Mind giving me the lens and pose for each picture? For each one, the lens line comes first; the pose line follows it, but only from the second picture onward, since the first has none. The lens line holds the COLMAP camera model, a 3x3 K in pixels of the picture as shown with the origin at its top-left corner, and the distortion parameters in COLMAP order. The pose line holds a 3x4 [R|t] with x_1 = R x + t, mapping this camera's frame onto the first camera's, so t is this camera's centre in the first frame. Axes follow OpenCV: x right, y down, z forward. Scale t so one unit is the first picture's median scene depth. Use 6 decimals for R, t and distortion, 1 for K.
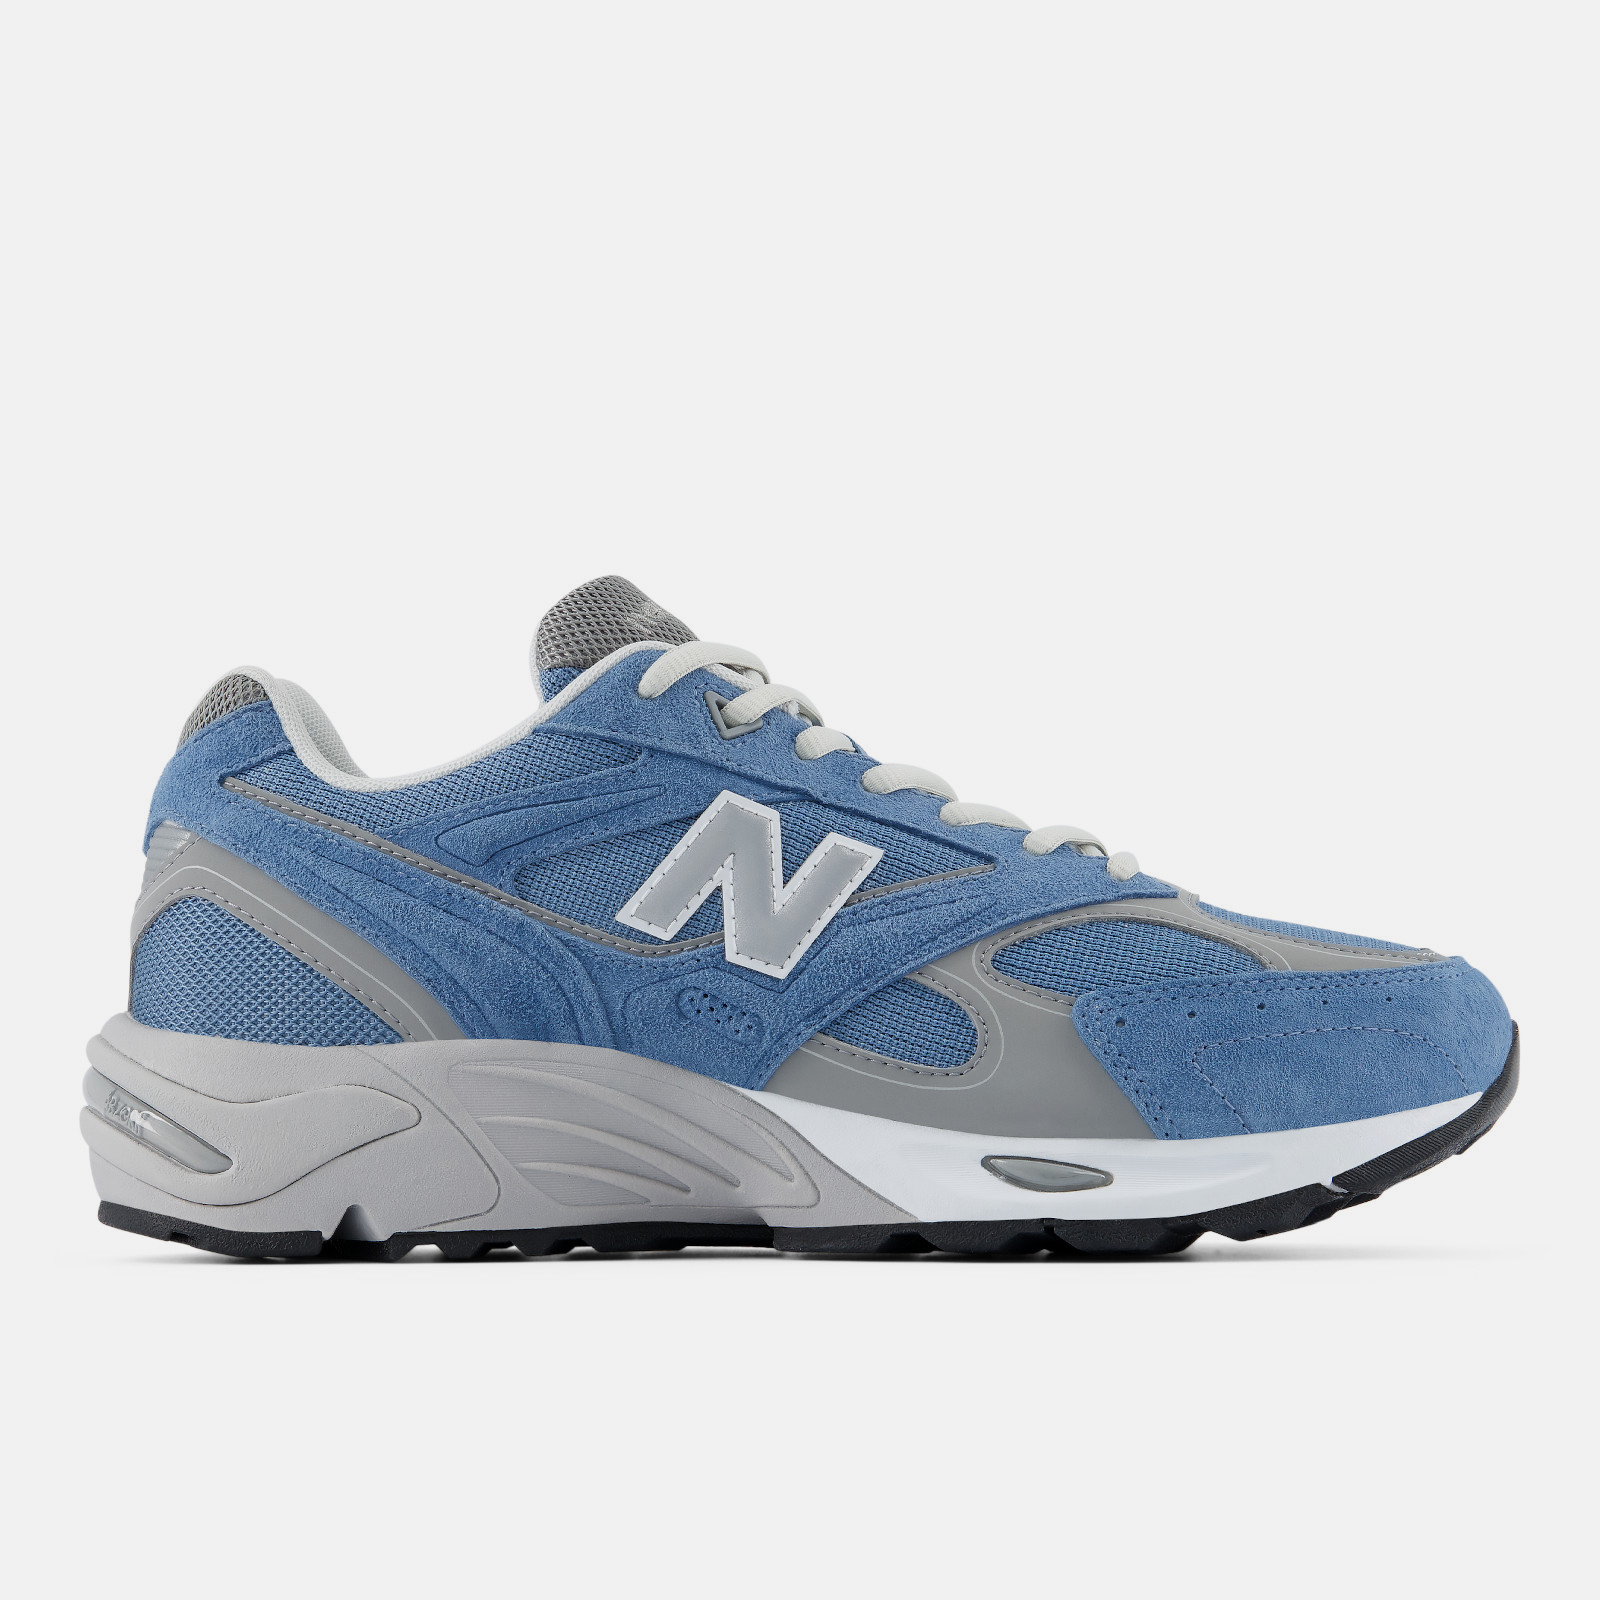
lens RADIAL K [[4316.0, 0, 800.0], [0, 4316.0, 800.0], [0, 0, 1]] dist [0.123149, 0.494101]
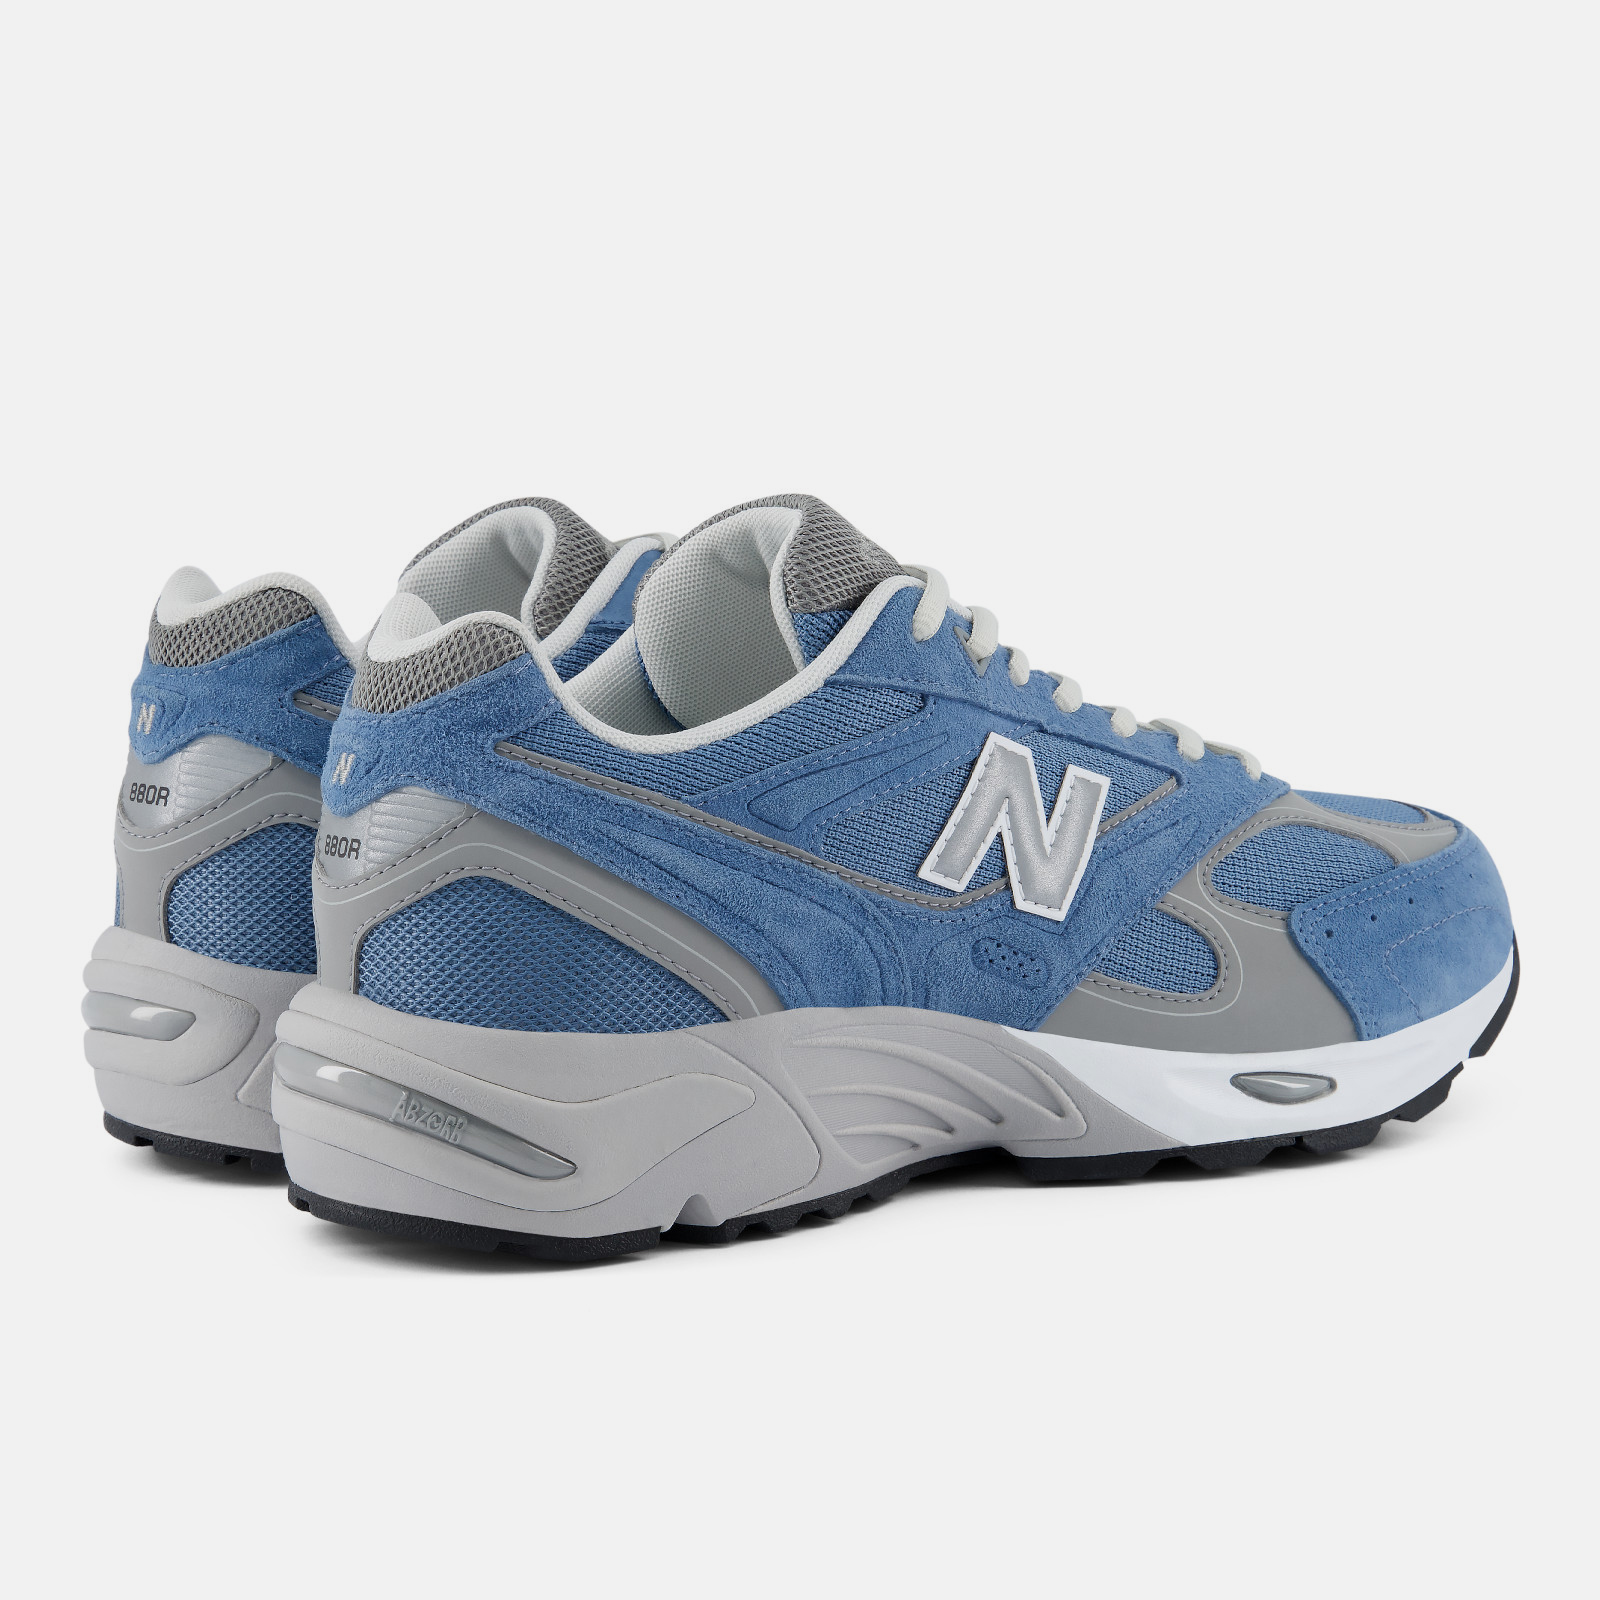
lens RADIAL K [[4316.0, 0, 800.0], [0, 4316.0, 800.0], [0, 0, 1]] dist [0.123149, 0.494101]
pose [[0.788575, -0.089968, 0.608321, -0.655280], [-0.042214, 0.978986, 0.199510, -0.182451], [-0.613488, -0.183008, 0.768206, 0.270725]]
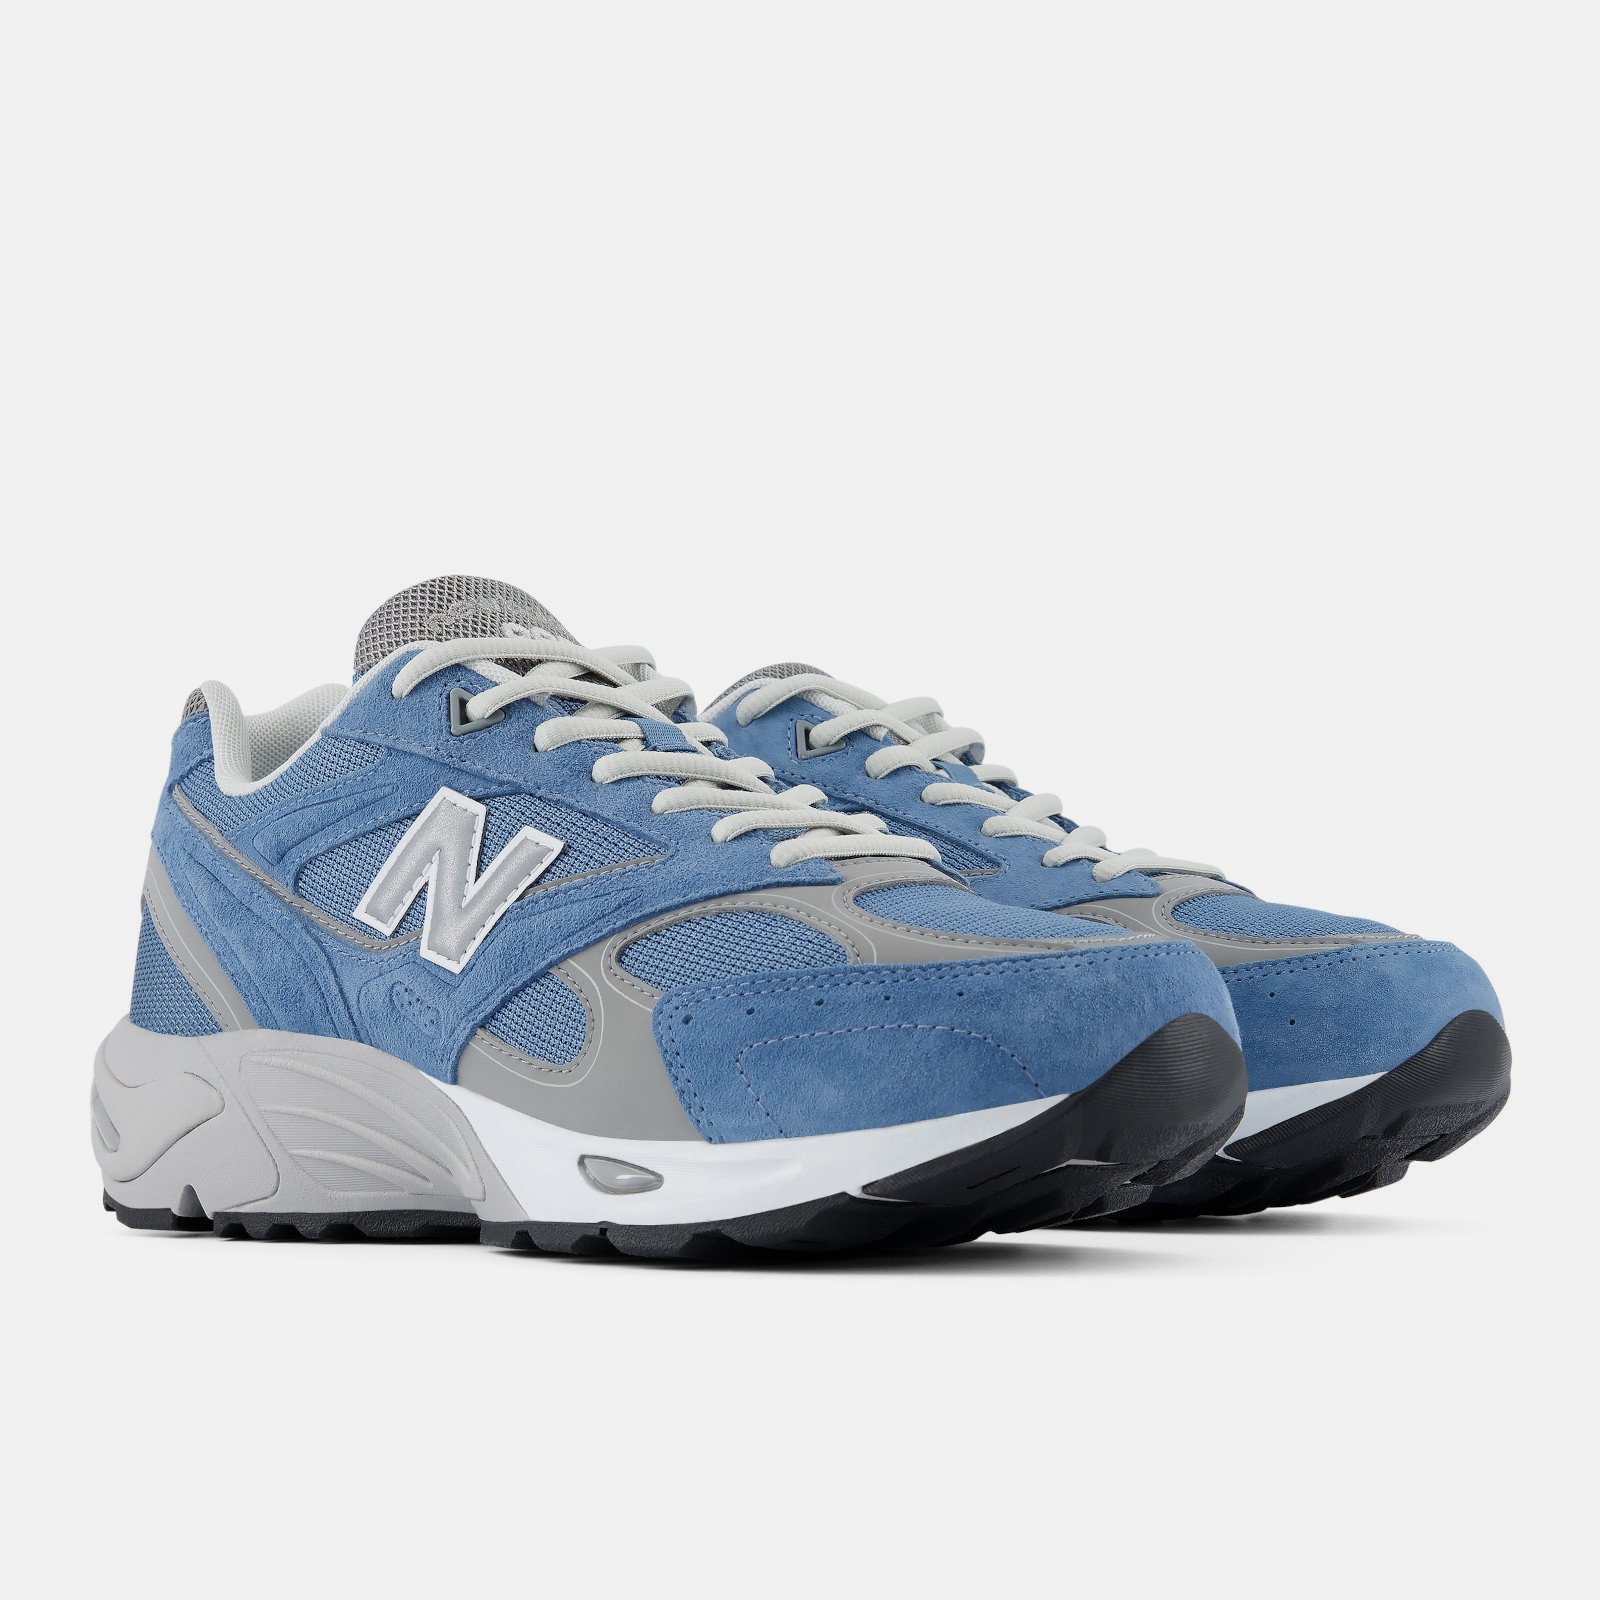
lens RADIAL K [[4316.0, 0, 800.0], [0, 4316.0, 800.0], [0, 0, 1]] dist [0.123149, 0.494101]
pose [[0.778363, -0.026175, -0.627269, 0.689296], [0.042604, 0.999030, 0.011177, -0.007056], [0.626368, -0.035424, 0.778723, 0.263107]]
